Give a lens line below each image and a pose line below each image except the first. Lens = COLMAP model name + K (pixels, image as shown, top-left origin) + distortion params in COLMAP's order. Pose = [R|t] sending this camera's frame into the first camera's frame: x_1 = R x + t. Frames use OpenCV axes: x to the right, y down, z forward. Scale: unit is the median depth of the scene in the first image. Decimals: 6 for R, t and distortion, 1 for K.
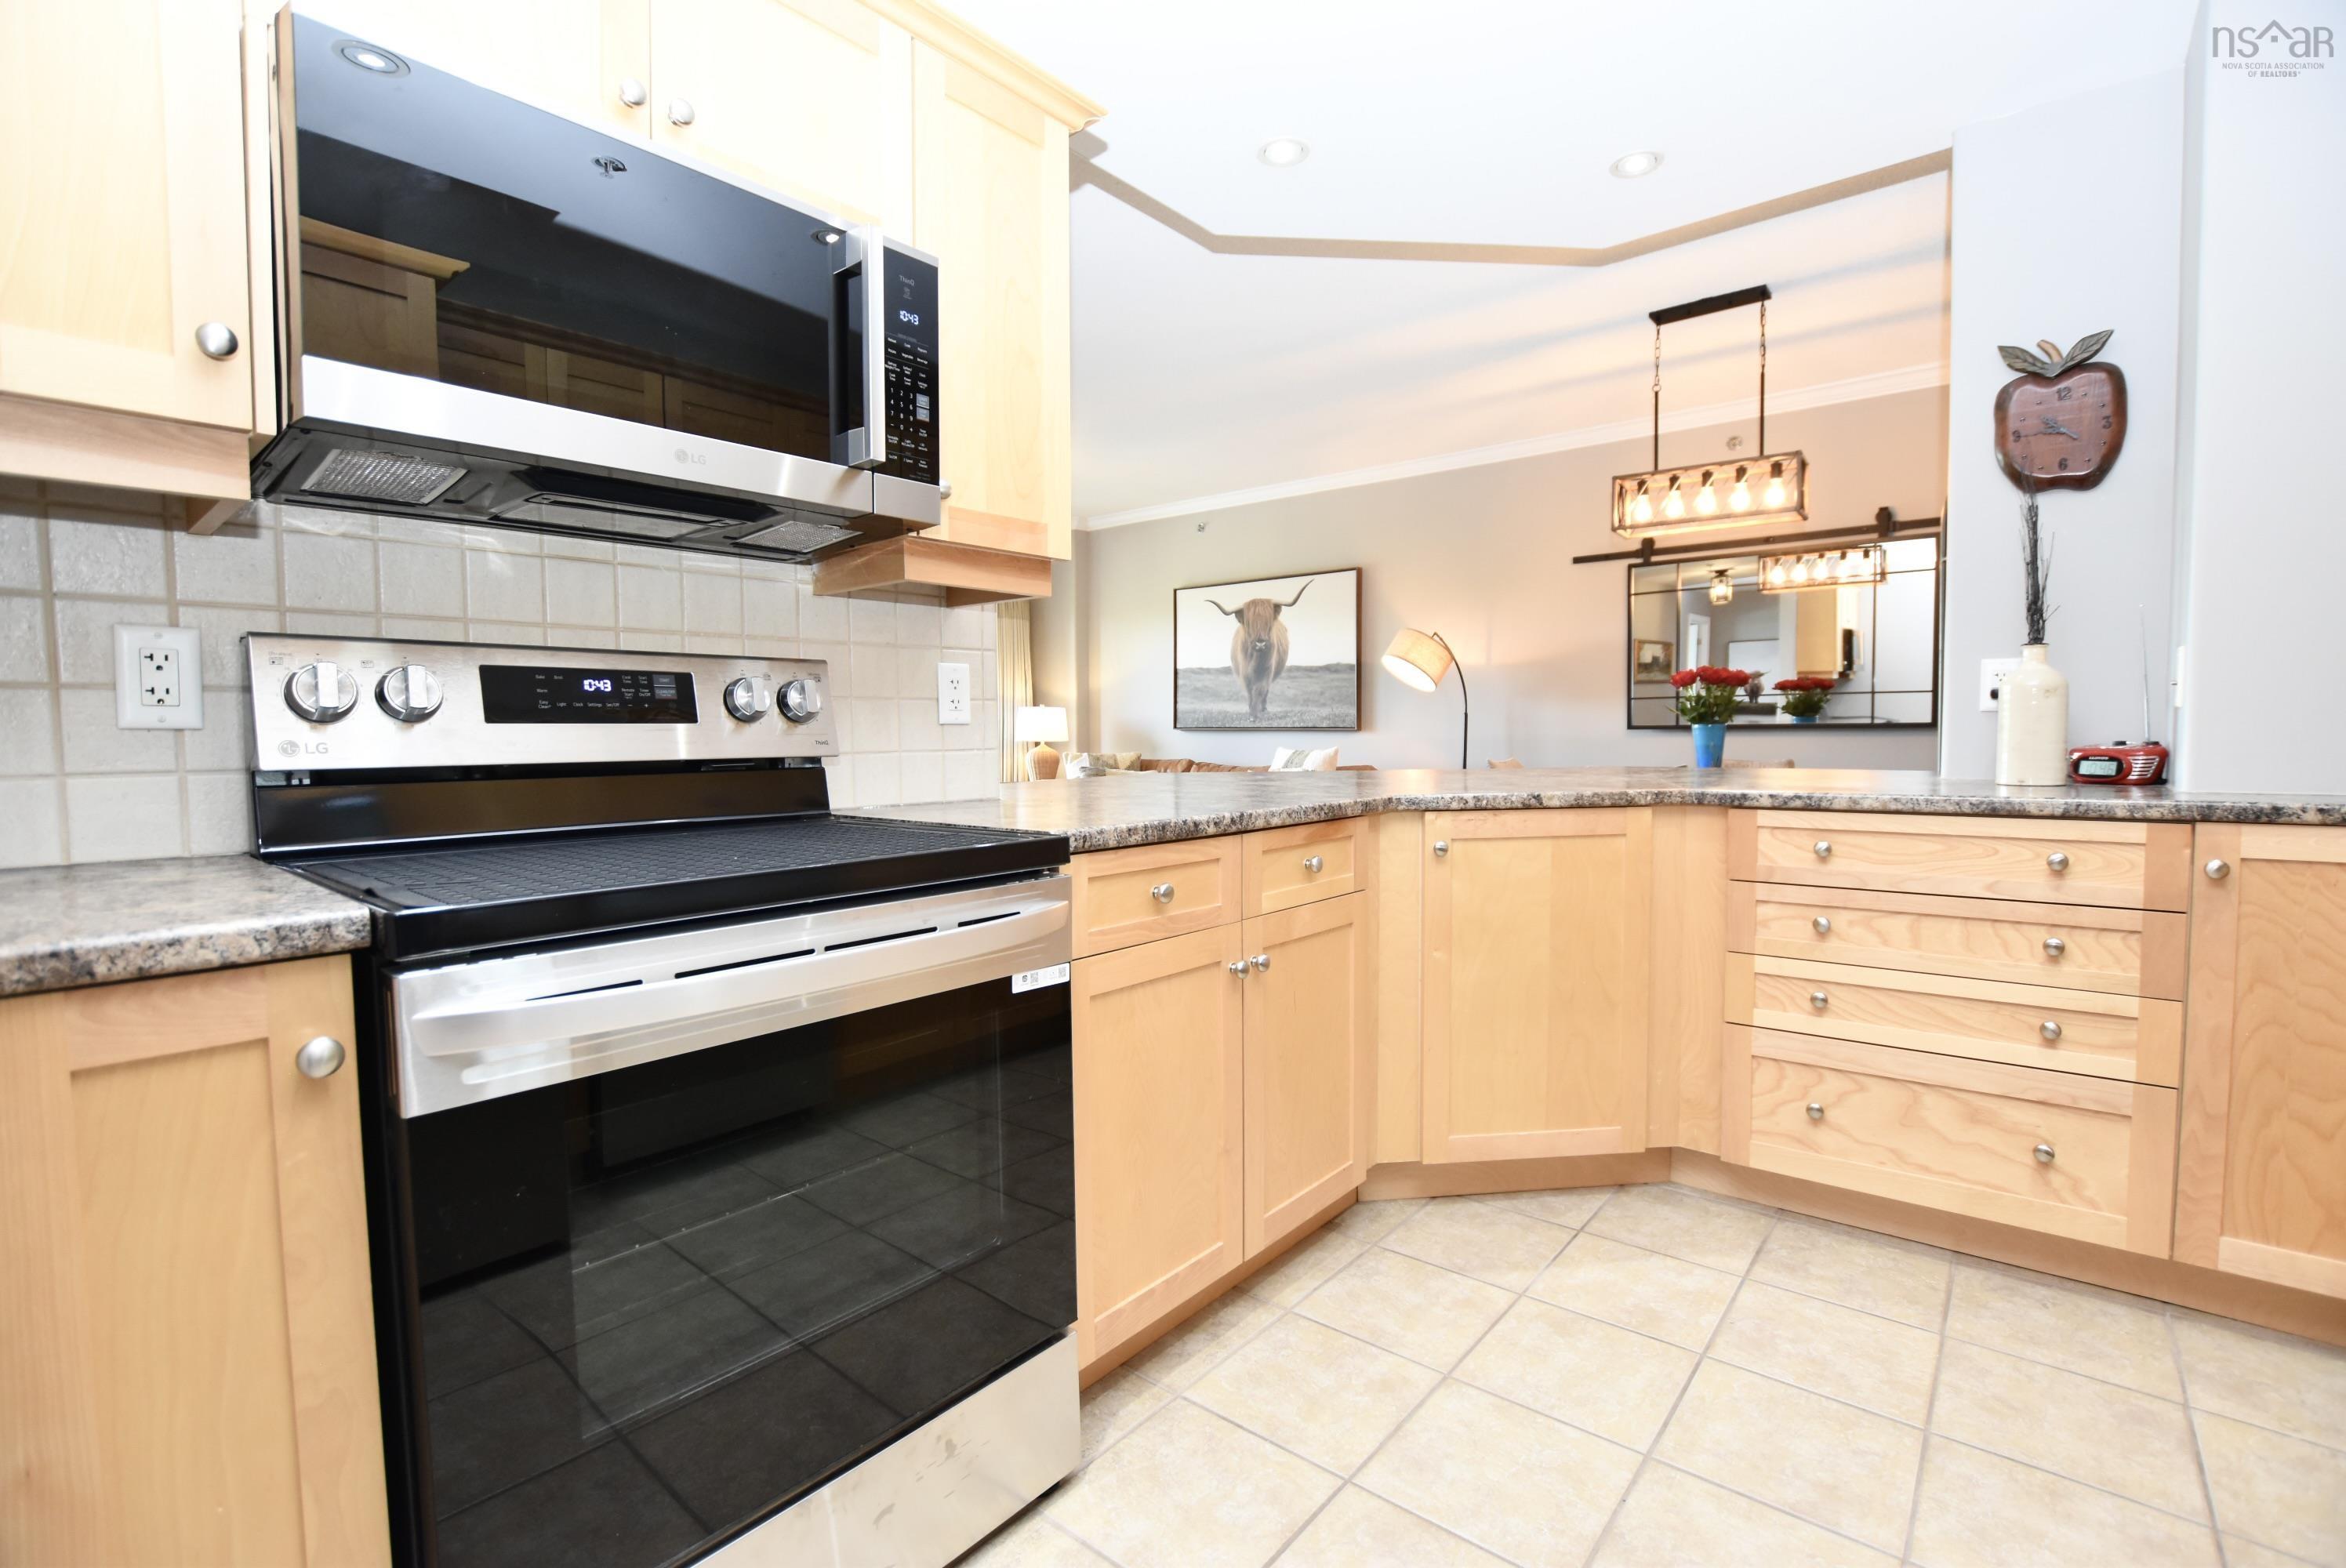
lens RADIAL K [[1041.0, 0, 1176.9], [0, 1041.0, 778.4], [0, 0, 1]] dist [-0.000129, 0.000985]
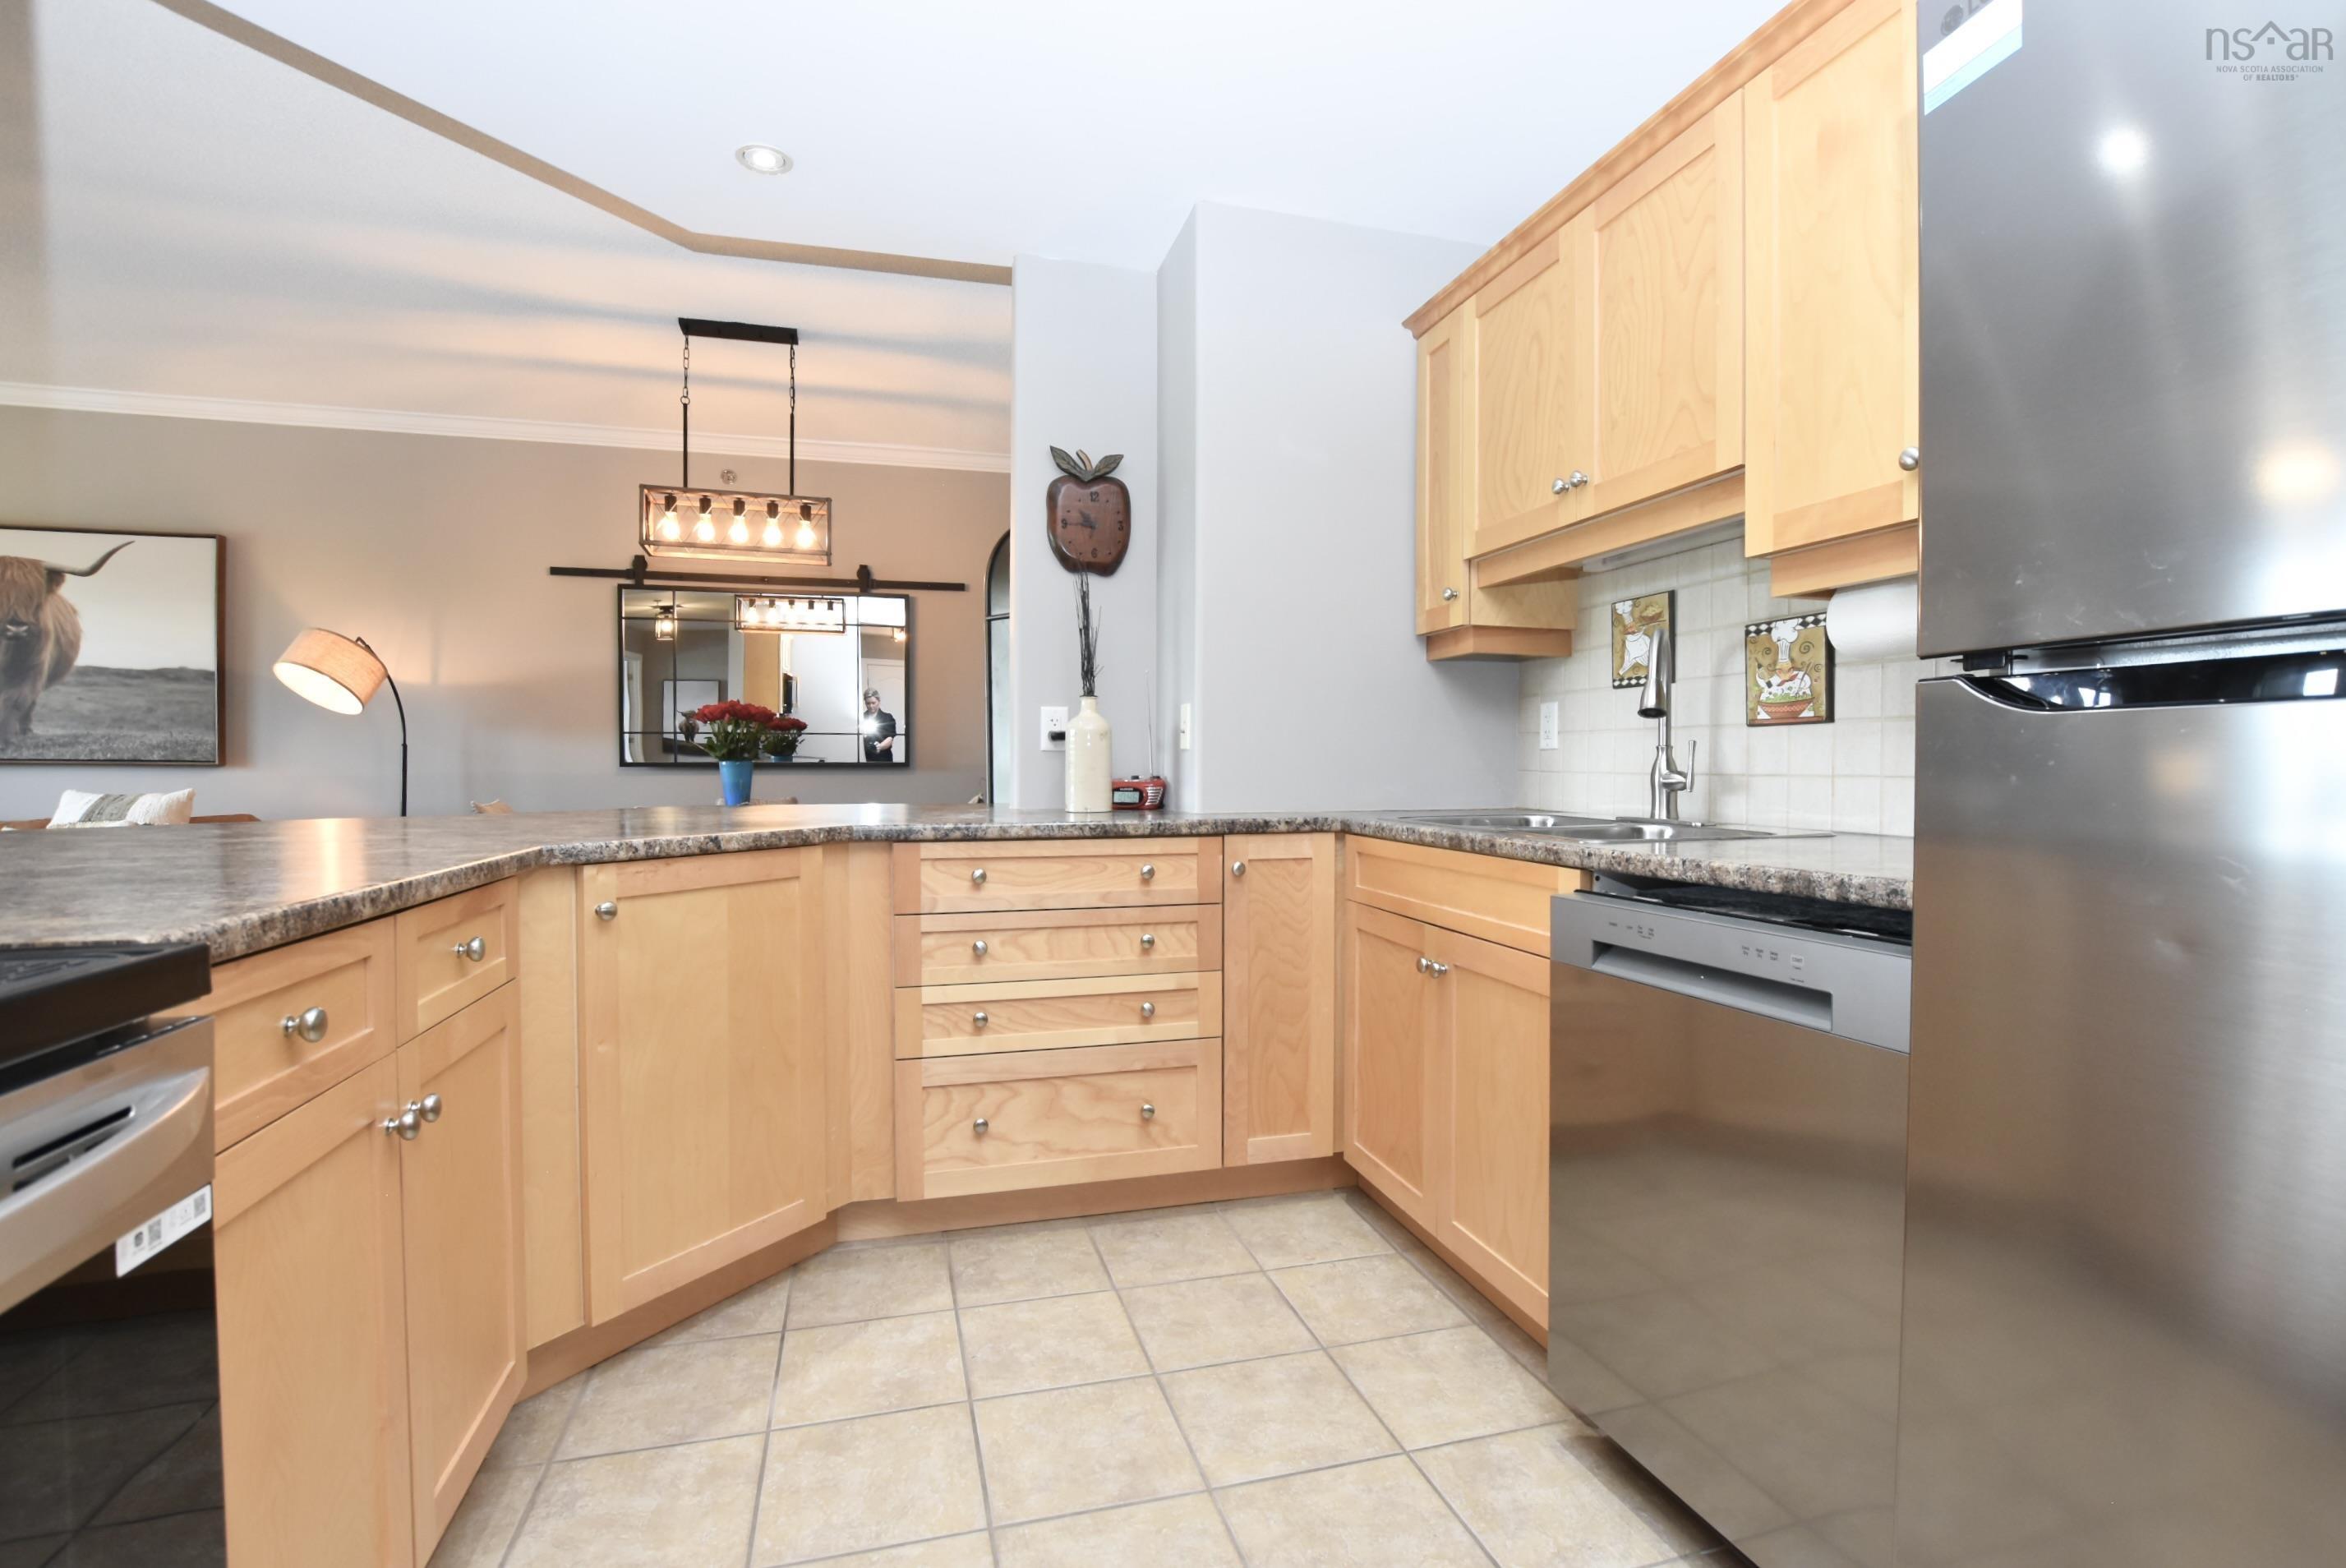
lens RADIAL K [[1101.4, 0, 1170.7], [0, 1101.4, 784.0], [0, 0, 1]] dist [-0.017545, 0.002934]
pose [[0.584447, -0.003608, 0.811424, -0.168129], [0.031435, 0.999340, -0.018198, 0.000116], [-0.810822, 0.036143, 0.584175, 0.176350]]
